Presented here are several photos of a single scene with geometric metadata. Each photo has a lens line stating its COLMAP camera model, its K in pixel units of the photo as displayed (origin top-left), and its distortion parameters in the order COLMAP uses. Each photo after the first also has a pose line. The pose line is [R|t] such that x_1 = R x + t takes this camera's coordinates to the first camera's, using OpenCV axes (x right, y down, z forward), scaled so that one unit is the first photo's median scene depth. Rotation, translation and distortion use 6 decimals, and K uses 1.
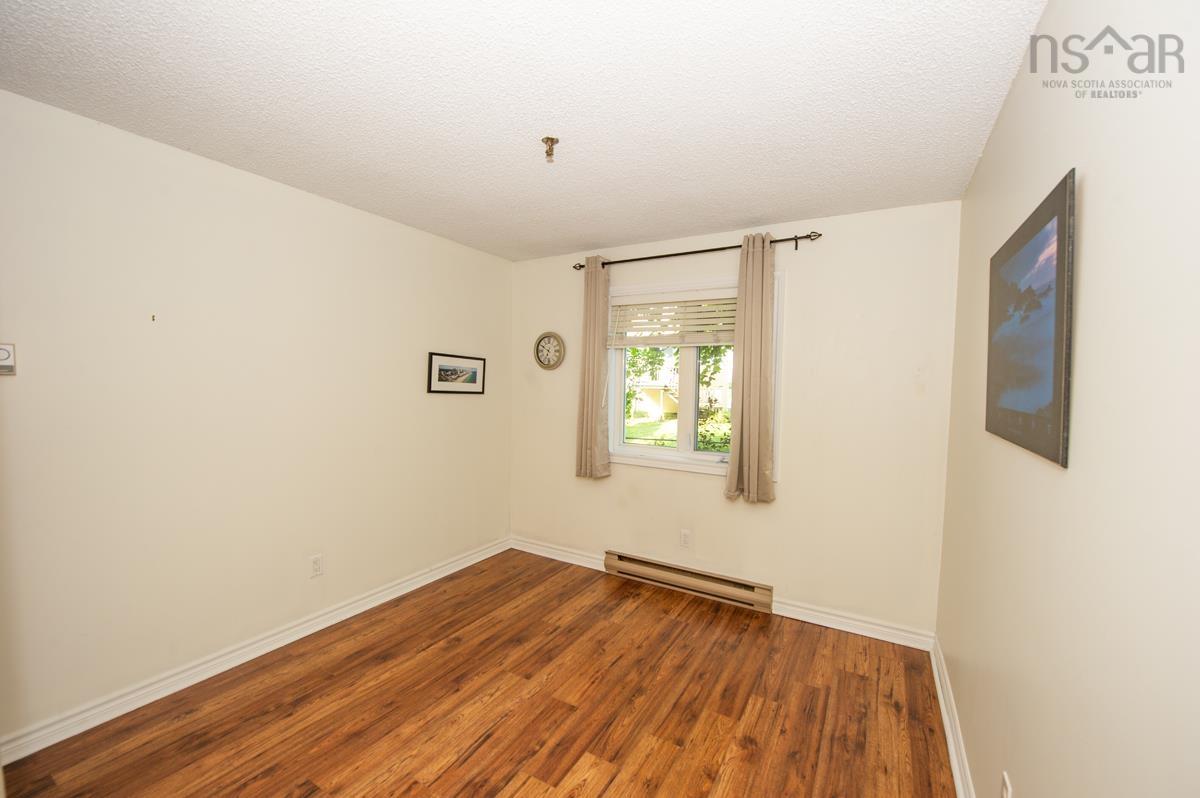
lens RADIAL K [[490.5, 0, 600.9], [0, 490.5, 390.0], [0, 0, 1]] dist [-0.012100, -0.004071]
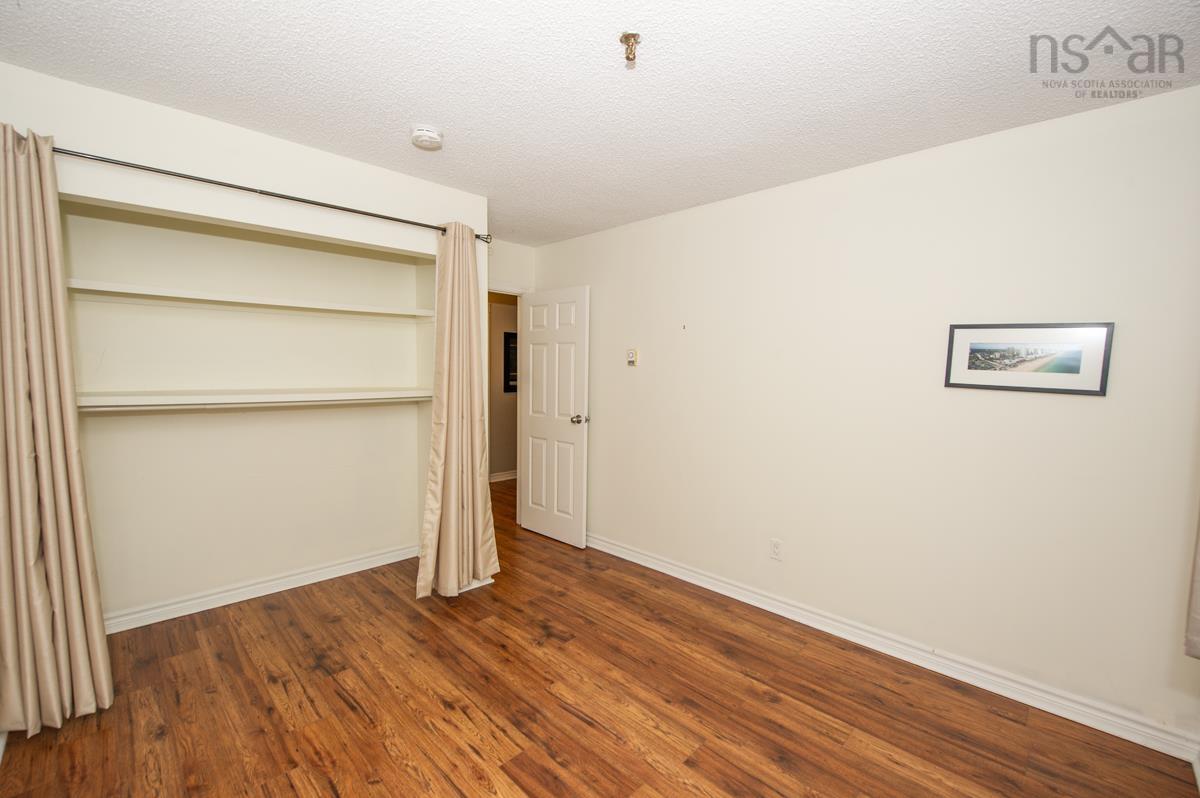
lens RADIAL K [[490.5, 0, 606.7], [0, 490.5, 413.1], [0, 0, 1]] dist [-0.012100, -0.004071]
pose [[-0.244214, 0.060667, -0.967822, 0.591813], [-0.036344, 0.996767, 0.071653, 0.014357], [0.969040, 0.052673, -0.241220, 1.085990]]
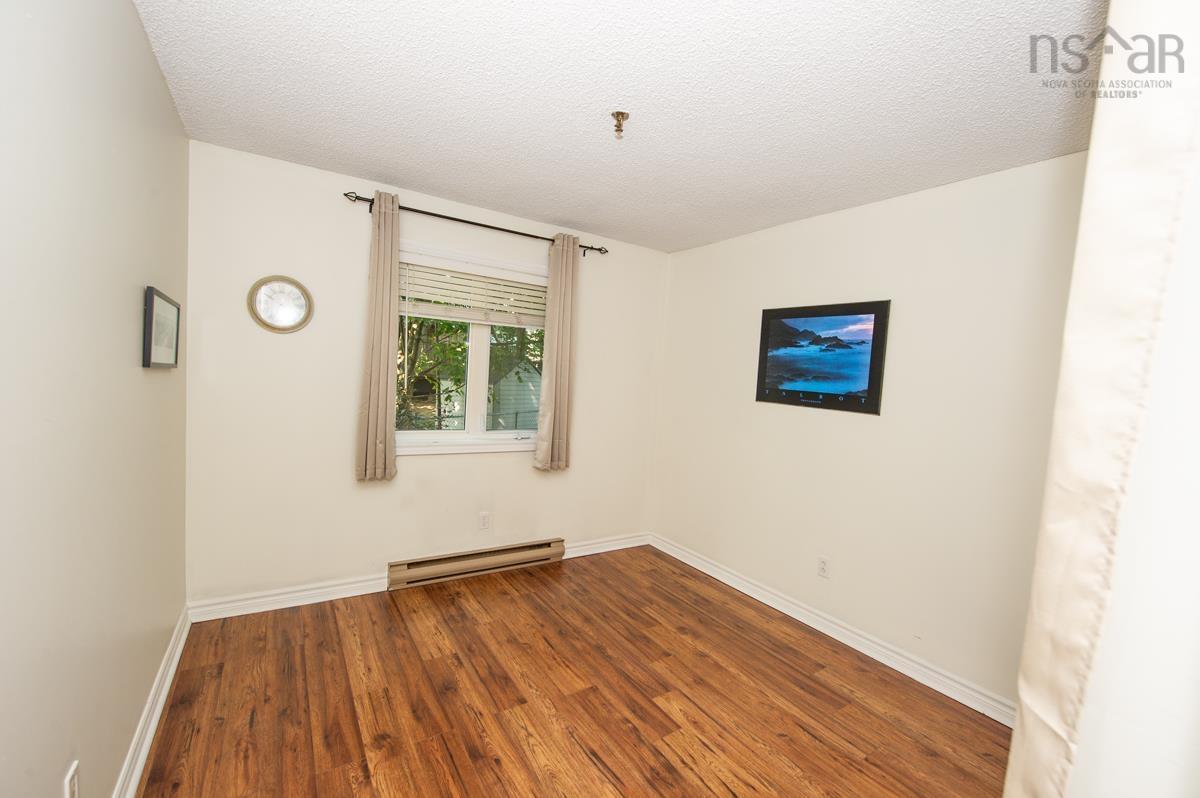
lens RADIAL K [[490.5, 0, 618.0], [0, 490.5, 399.2], [0, 0, 1]] dist [-0.012100, -0.004071]
pose [[0.426857, -0.038424, 0.903502, -0.898111], [-0.037300, 0.997499, 0.060043, -0.015669], [-0.903549, -0.059330, 0.424356, 0.531589]]
